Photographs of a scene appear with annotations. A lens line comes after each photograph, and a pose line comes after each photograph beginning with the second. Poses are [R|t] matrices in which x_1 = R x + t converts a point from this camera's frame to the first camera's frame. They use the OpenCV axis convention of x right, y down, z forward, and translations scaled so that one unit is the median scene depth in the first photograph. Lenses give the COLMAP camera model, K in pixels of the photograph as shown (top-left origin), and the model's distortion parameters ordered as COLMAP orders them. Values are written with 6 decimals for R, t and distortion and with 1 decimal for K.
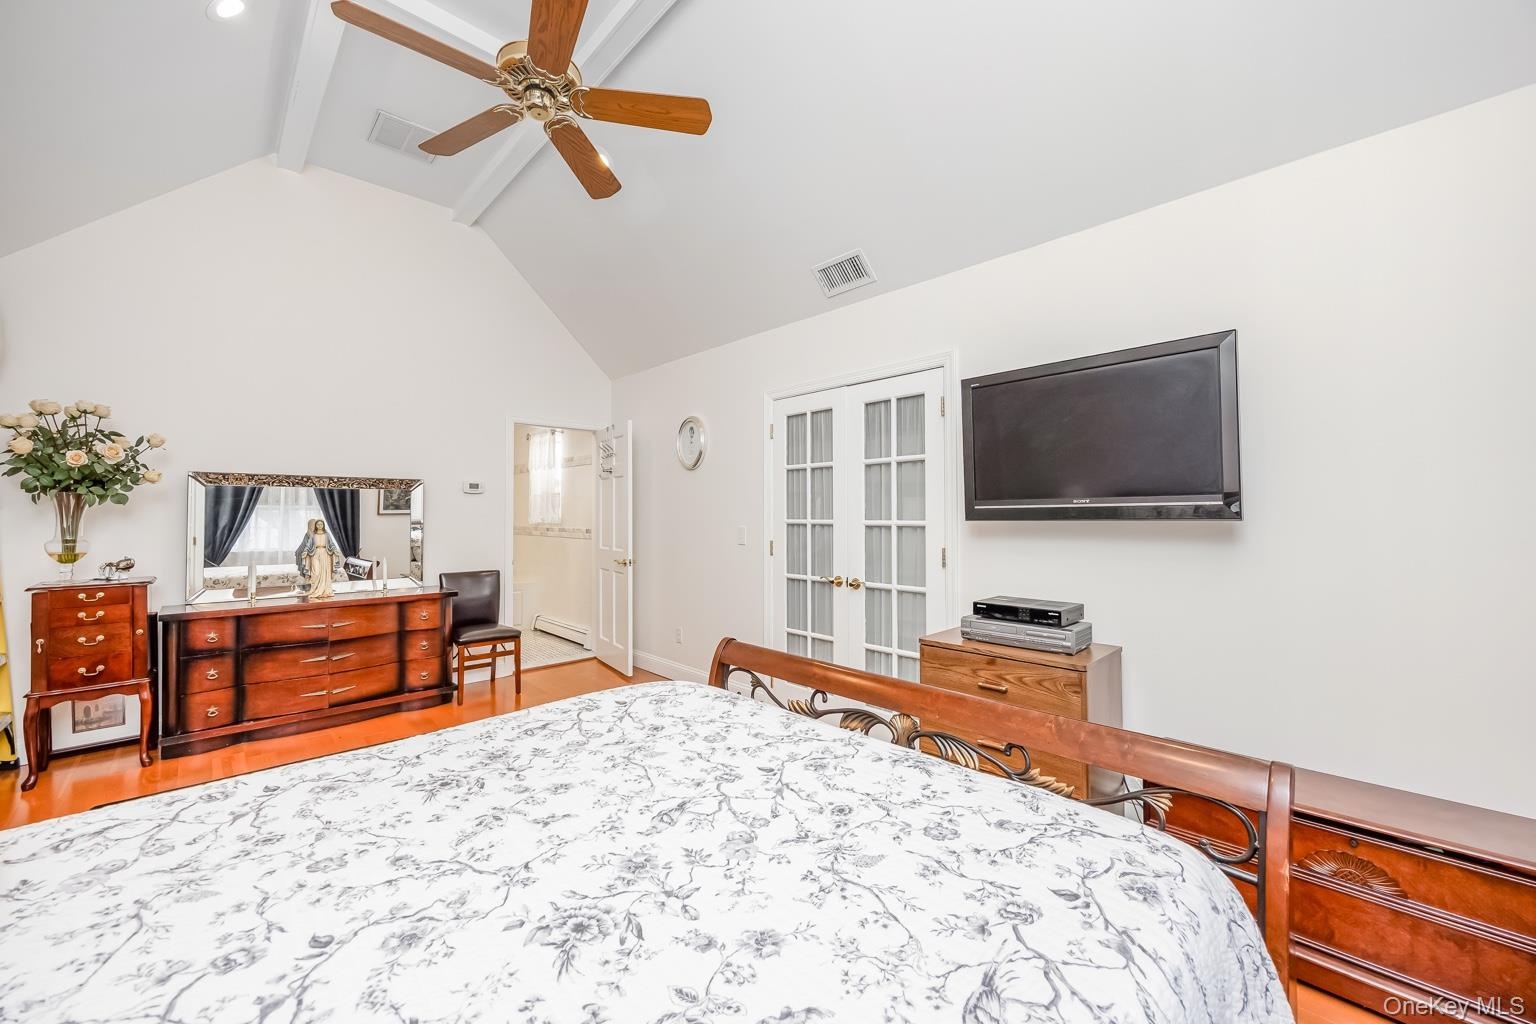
lens RADIAL K [[600.0, 0, 767.3], [0, 600.0, 529.2], [0, 0, 1]] dist [-0.002507, 0.000068]
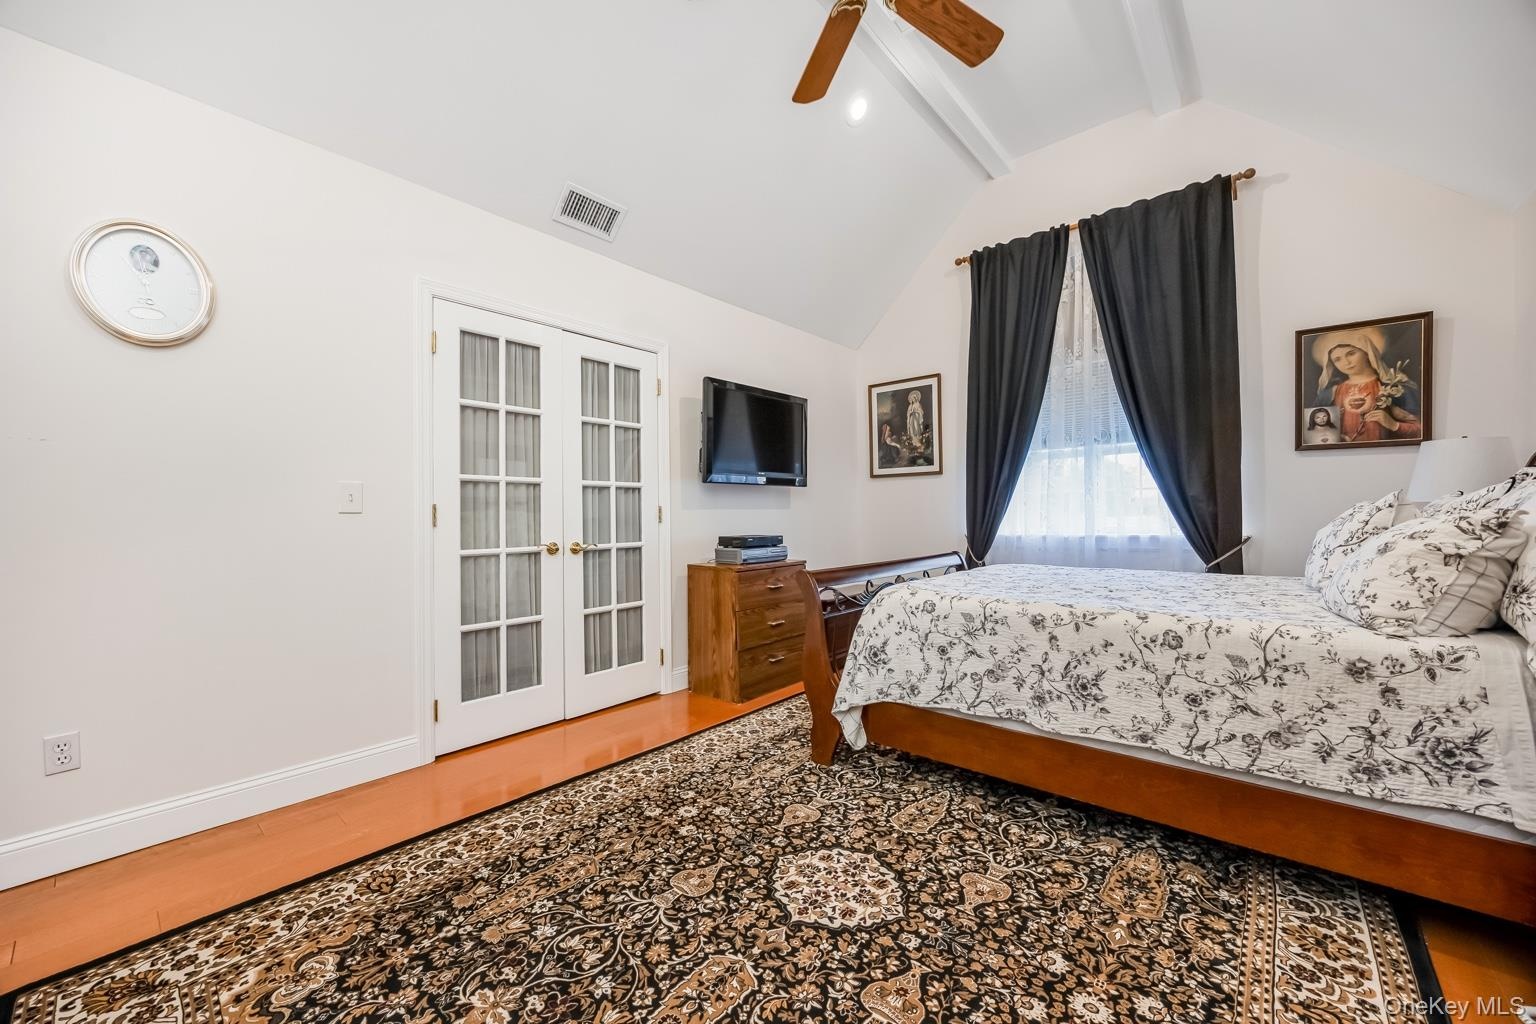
lens RADIAL K [[598.7, 0, 761.7], [0, 598.7, 490.6], [0, 0, 1]] dist [0.000020, 0.000006]
pose [[-0.095090, -0.005100, 0.995456, -0.824285], [-0.018815, 0.999817, 0.003325, -0.007358], [-0.995291, -0.018413, -0.095169, 0.820202]]
